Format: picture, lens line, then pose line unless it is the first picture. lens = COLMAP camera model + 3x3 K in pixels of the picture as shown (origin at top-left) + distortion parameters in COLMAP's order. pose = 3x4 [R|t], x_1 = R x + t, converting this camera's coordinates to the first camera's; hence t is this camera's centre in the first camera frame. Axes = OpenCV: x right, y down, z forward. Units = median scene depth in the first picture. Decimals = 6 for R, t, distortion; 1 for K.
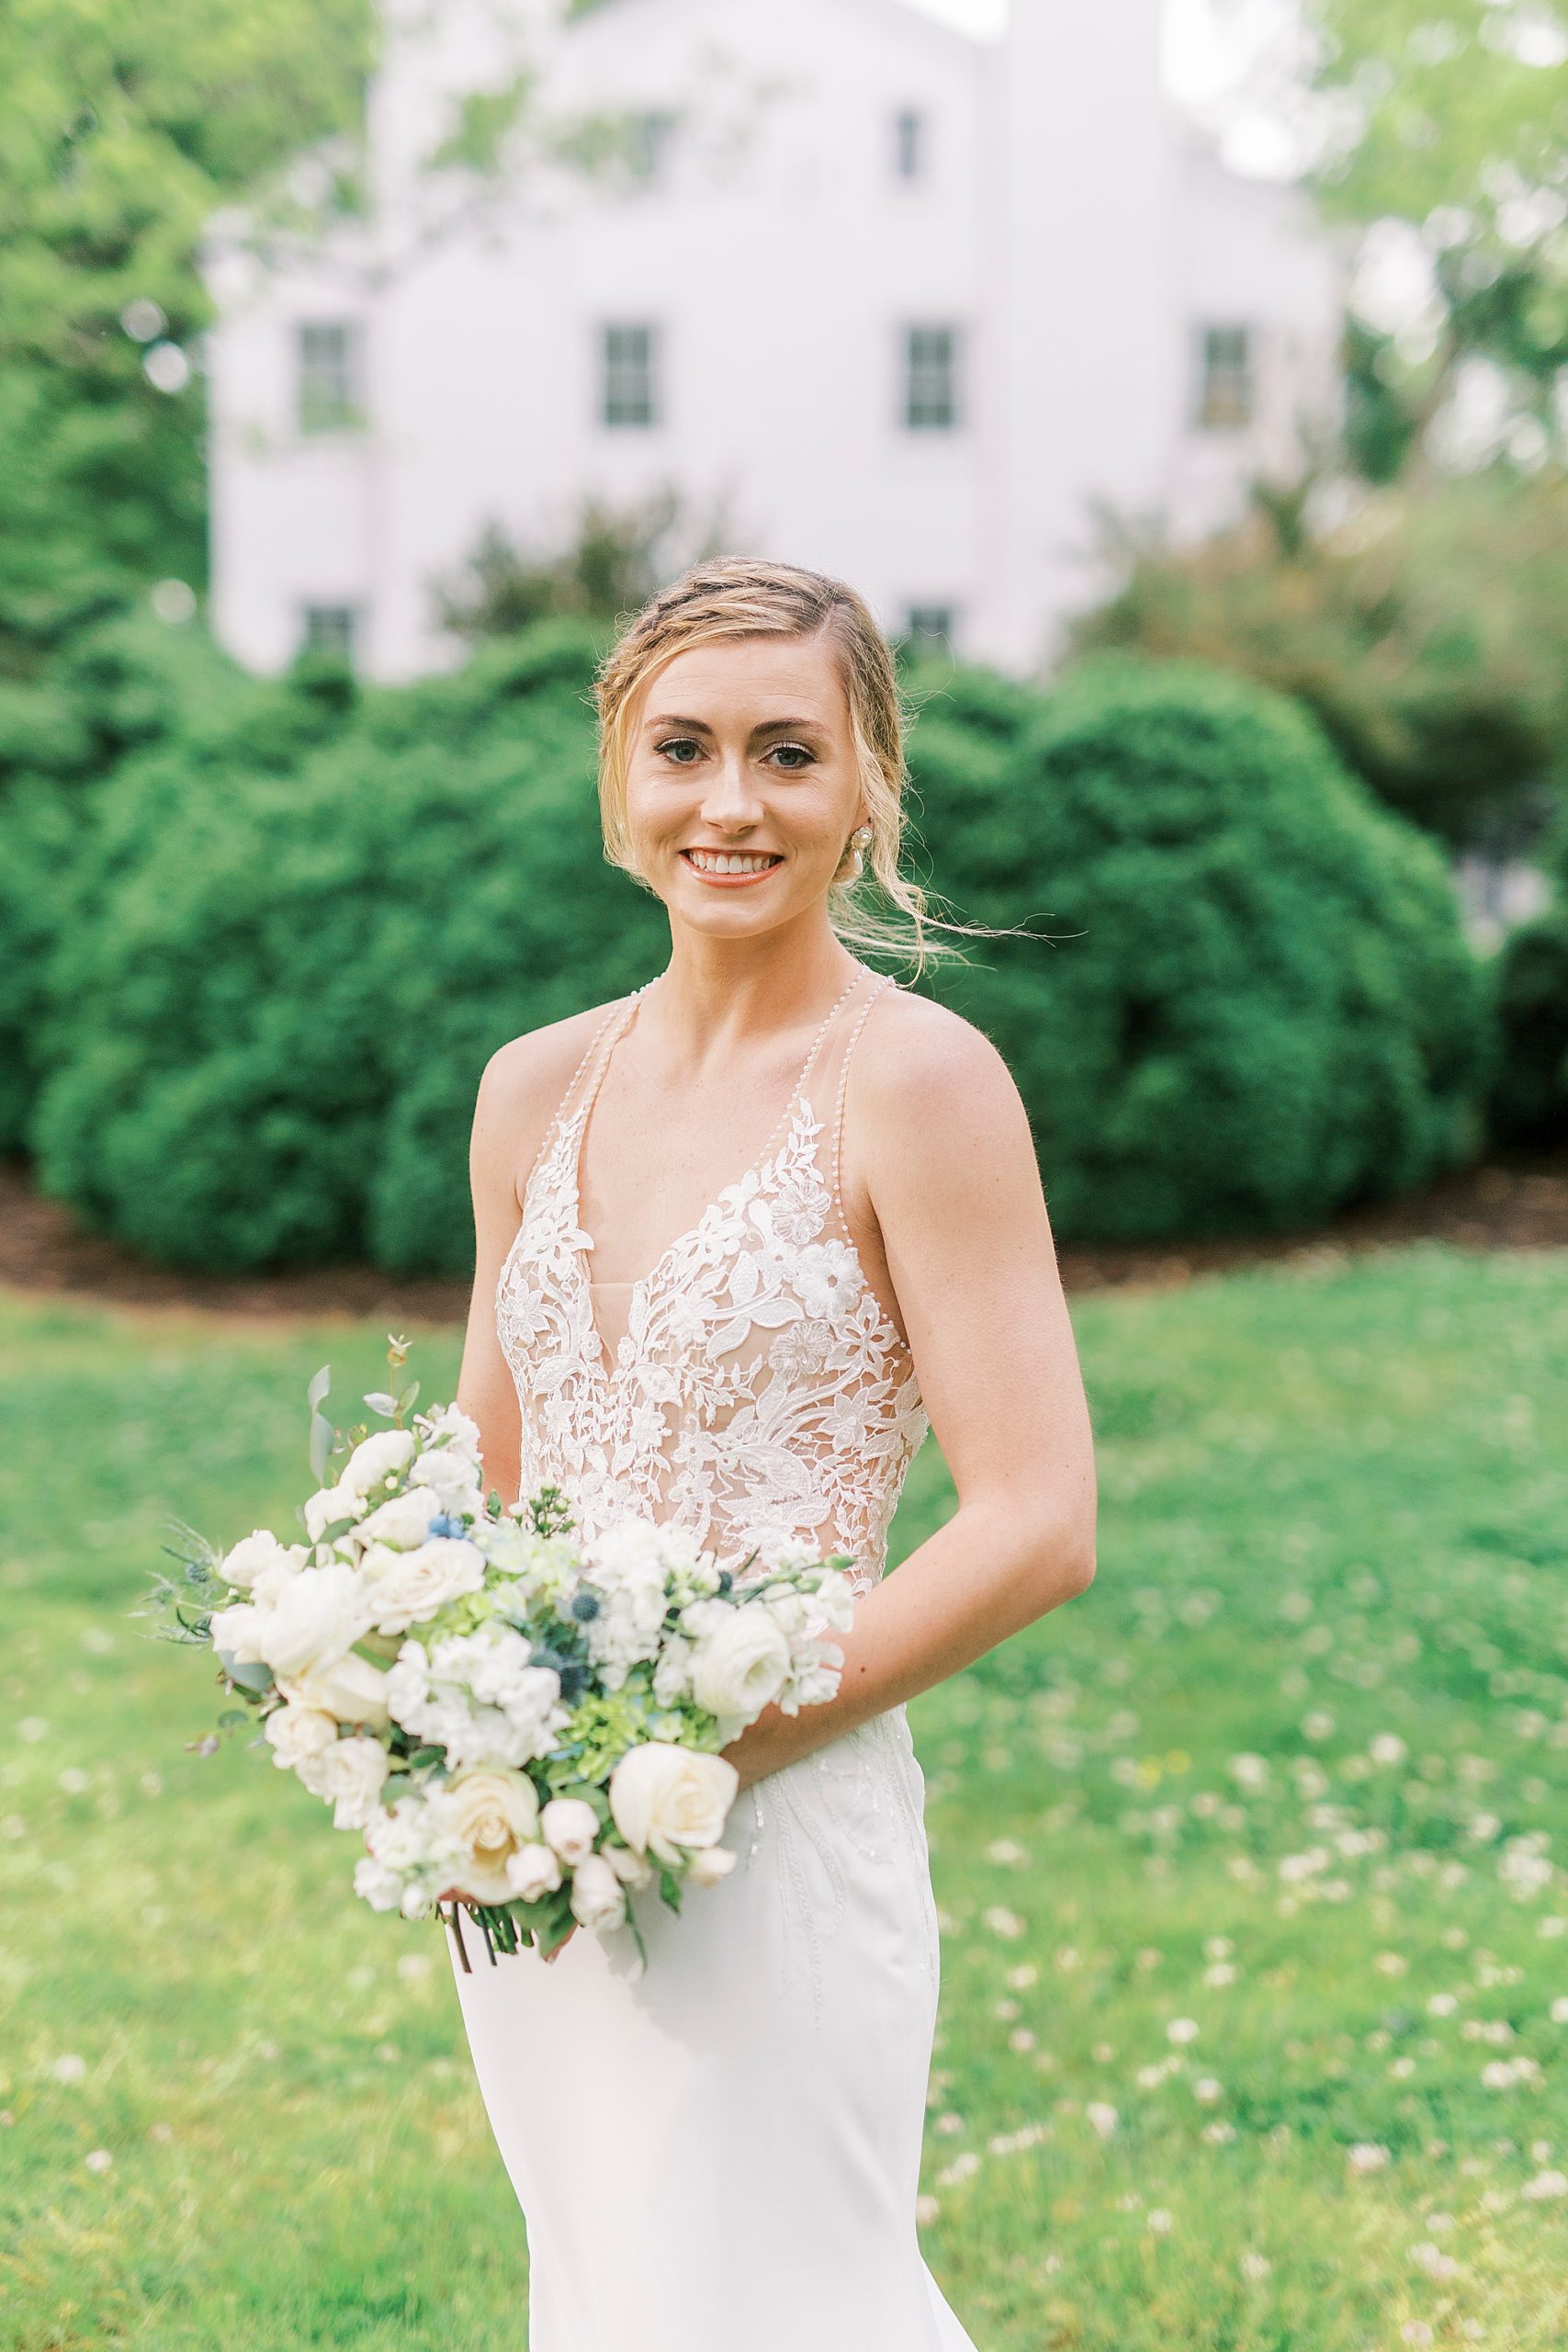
lens RADIAL K [[3307.8, 0, 987.5], [0, 3307.8, 1253.9], [0, 0, 1]] dist [-0.006120, -0.055221]
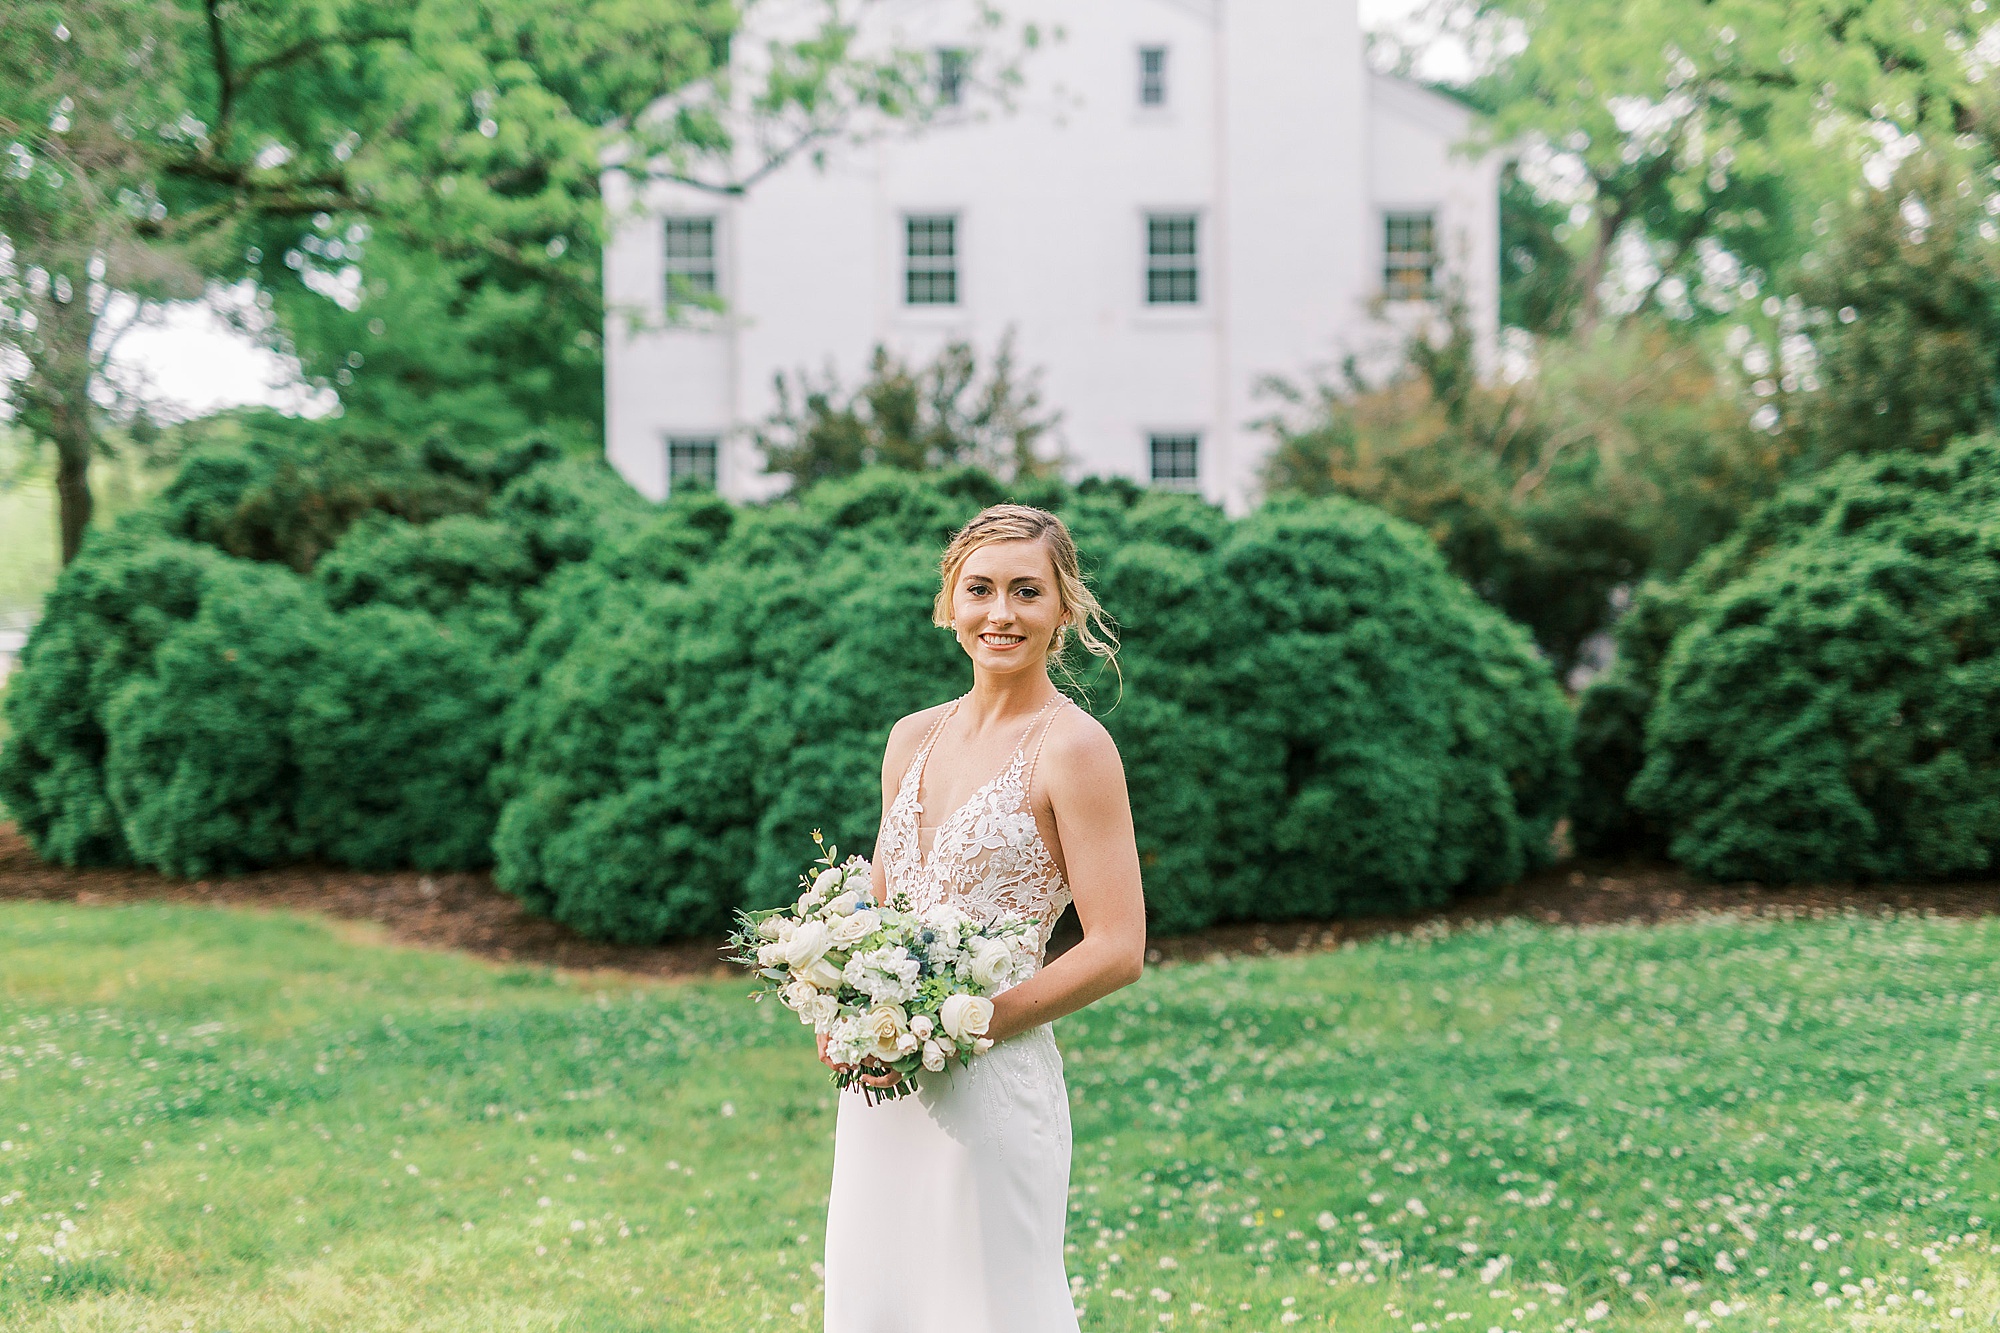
lens RADIAL K [[2969.4, 0, 1000.0], [0, 2969.4, 666.5], [0, 0, 1]] dist [-0.019767, -0.128872]
pose [[0.996622, -0.005240, -0.081964, 0.021551], [-0.003803, 0.993948, -0.109785, 0.026352], [0.082043, 0.109725, 0.990570, -0.217168]]
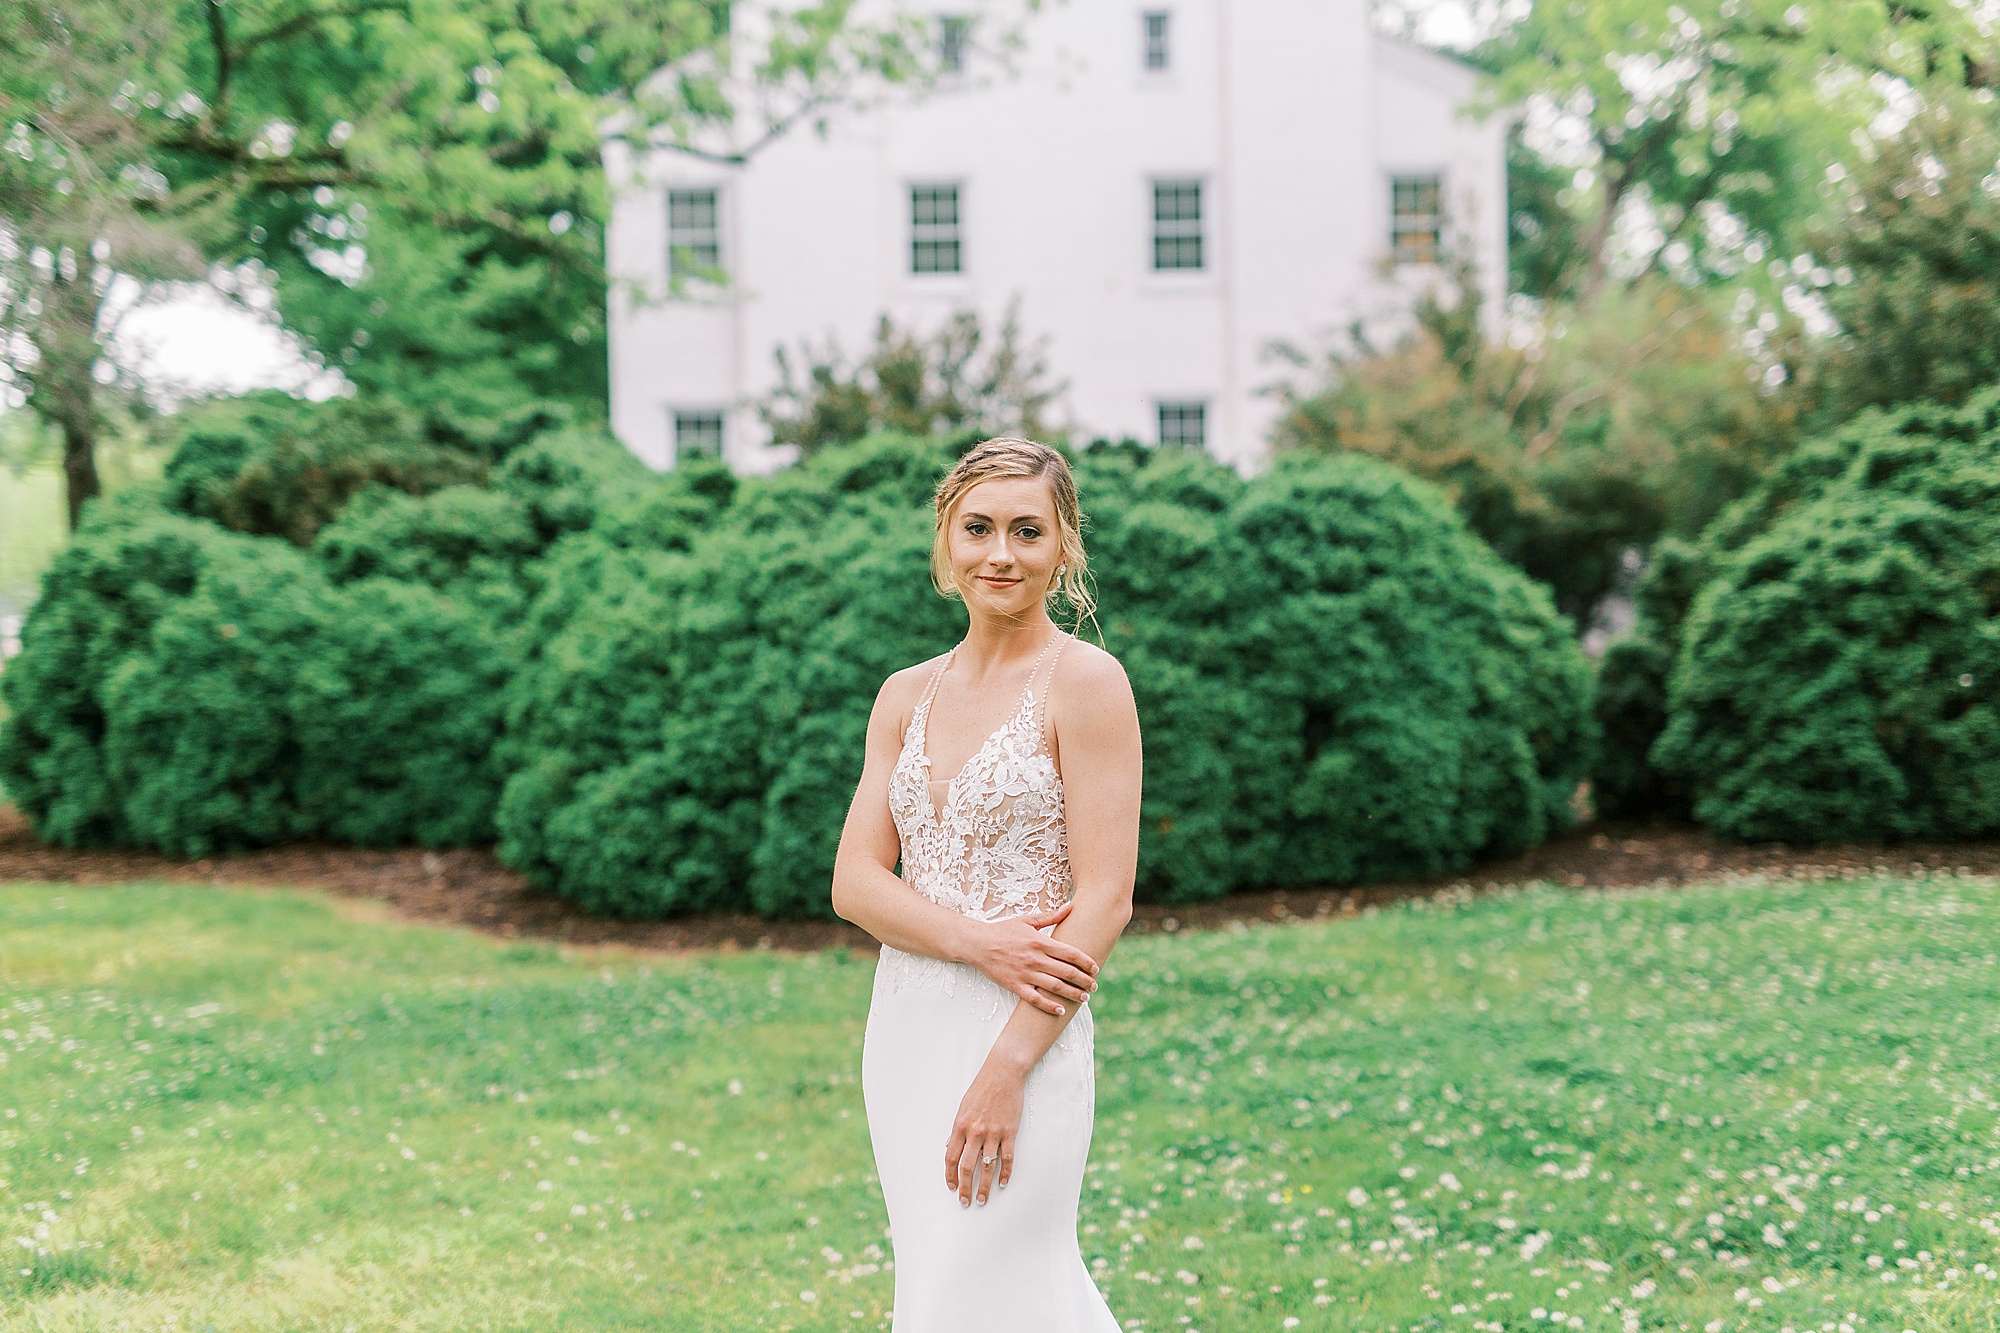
lens RADIAL K [[2944.3, 0, 1000.0], [0, 2944.3, 666.5], [0, 0, 1]] dist [-0.041606, -0.006313]
pose [[0.996251, -0.015968, -0.085021, 0.018039], [0.007282, 0.994808, -0.101508, 0.026638], [0.086200, 0.100509, 0.991195, -0.181957]]
